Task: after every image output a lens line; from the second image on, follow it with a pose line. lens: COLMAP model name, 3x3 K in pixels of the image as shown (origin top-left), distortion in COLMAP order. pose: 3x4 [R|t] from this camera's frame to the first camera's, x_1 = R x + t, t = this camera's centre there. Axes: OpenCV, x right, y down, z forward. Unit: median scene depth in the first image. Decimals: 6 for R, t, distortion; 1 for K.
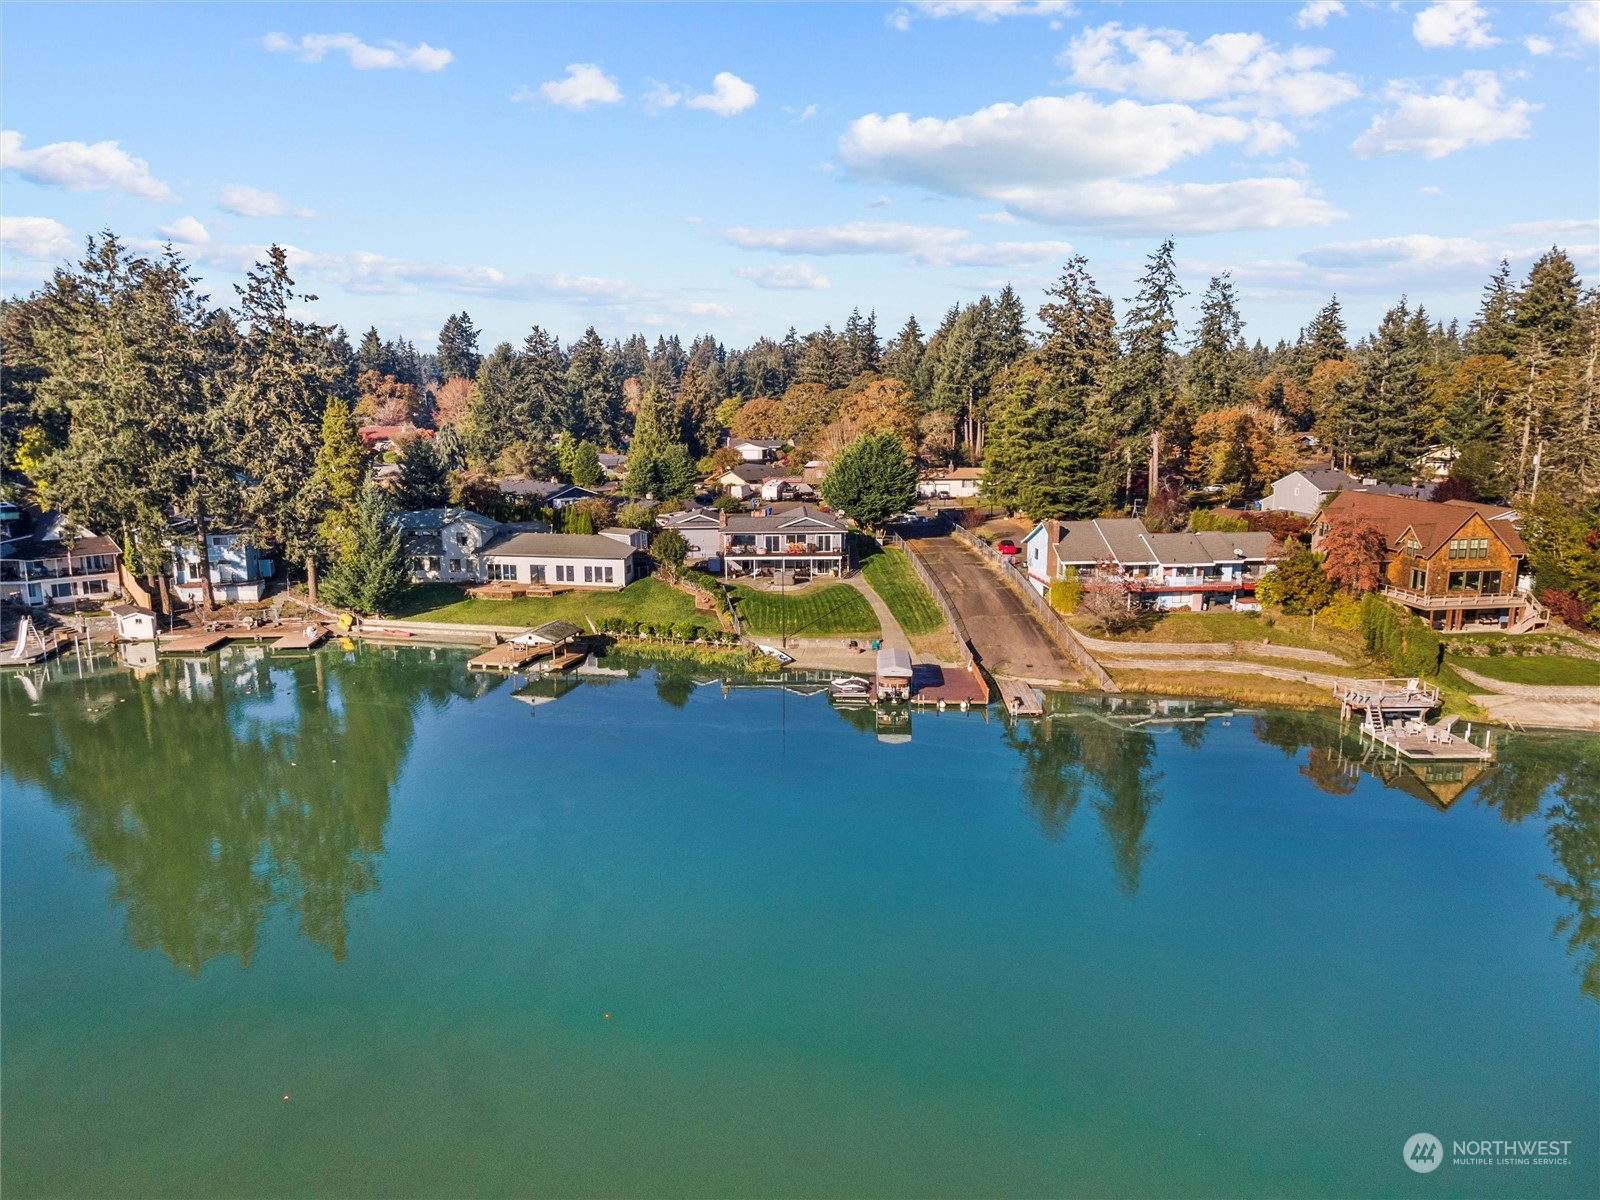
lens RADIAL K [[834.7, 0, 780.8], [0, 834.7, 572.4], [0, 0, 1]] dist [0.002001, 0.000082]
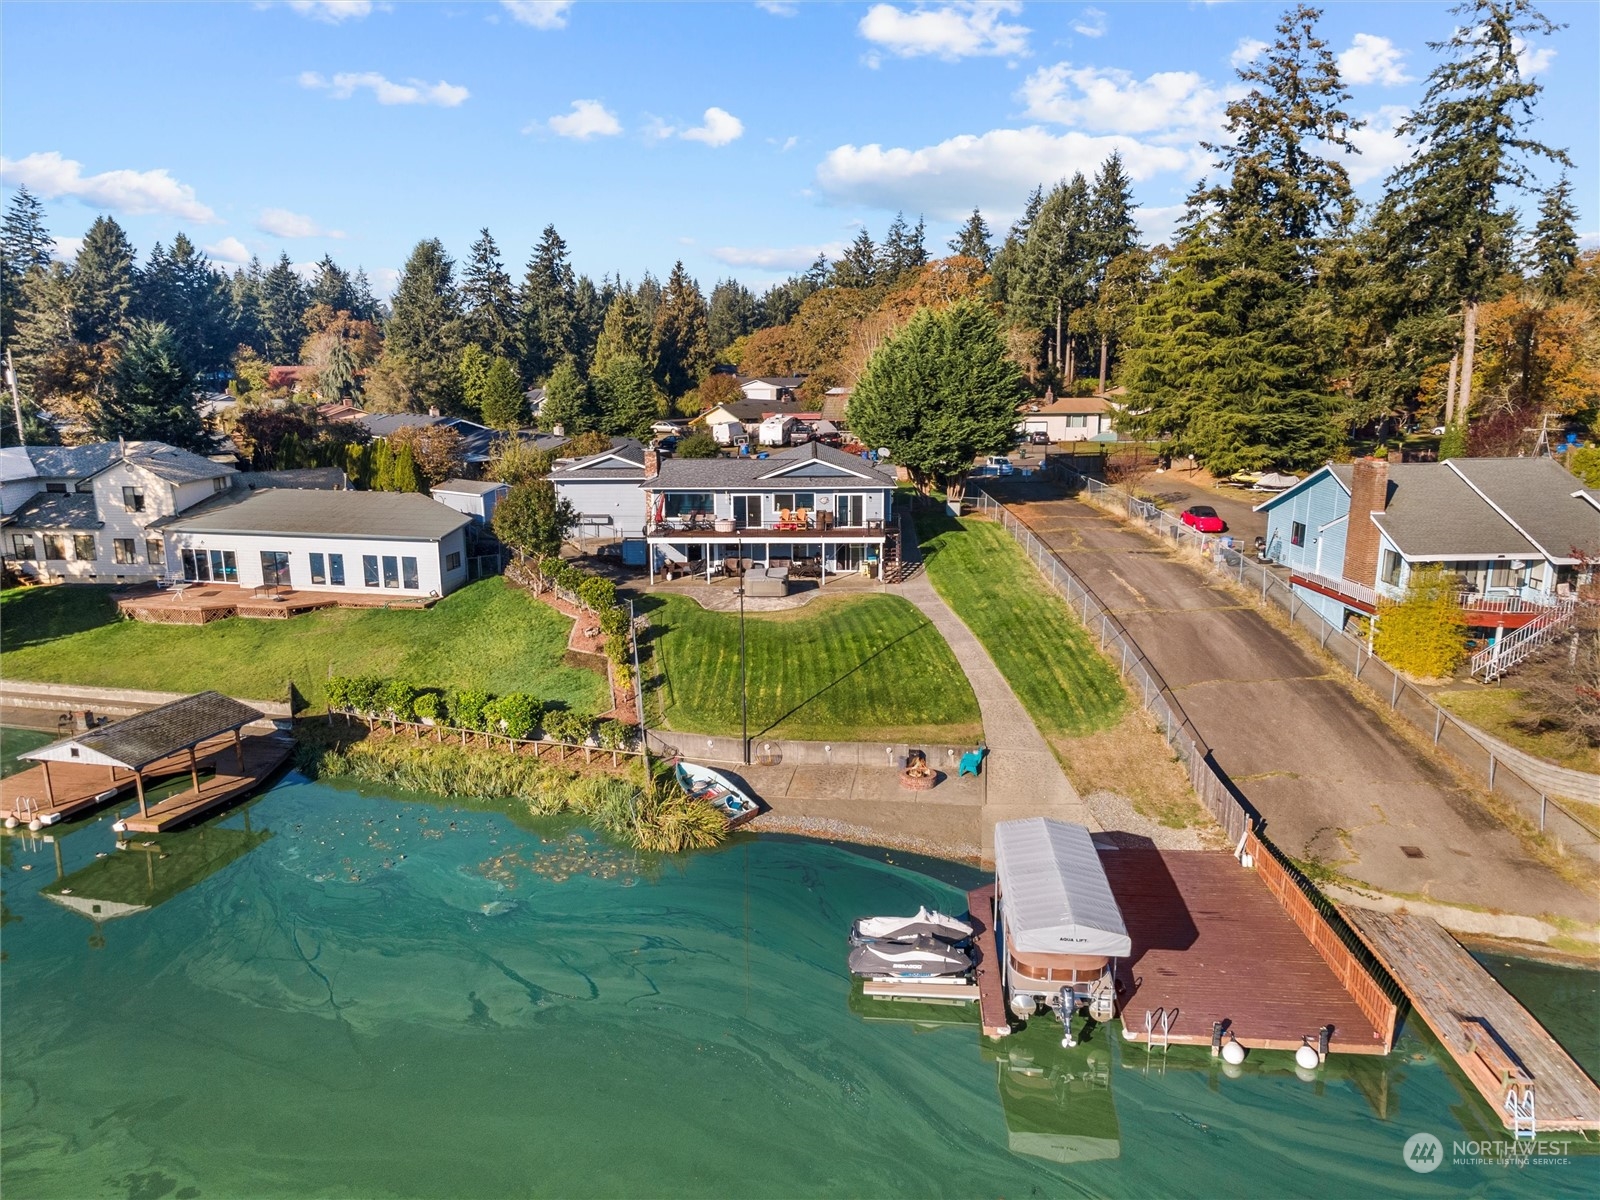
lens RADIAL K [[834.7, 0, 780.8], [0, 834.7, 572.4], [0, 0, 1]] dist [0.002001, 0.000082]
pose [[0.999130, 0.006684, -0.041169, 0.031292], [-0.005141, 0.999285, 0.037460, -0.016275], [0.041390, -0.037216, 0.998450, 0.495890]]
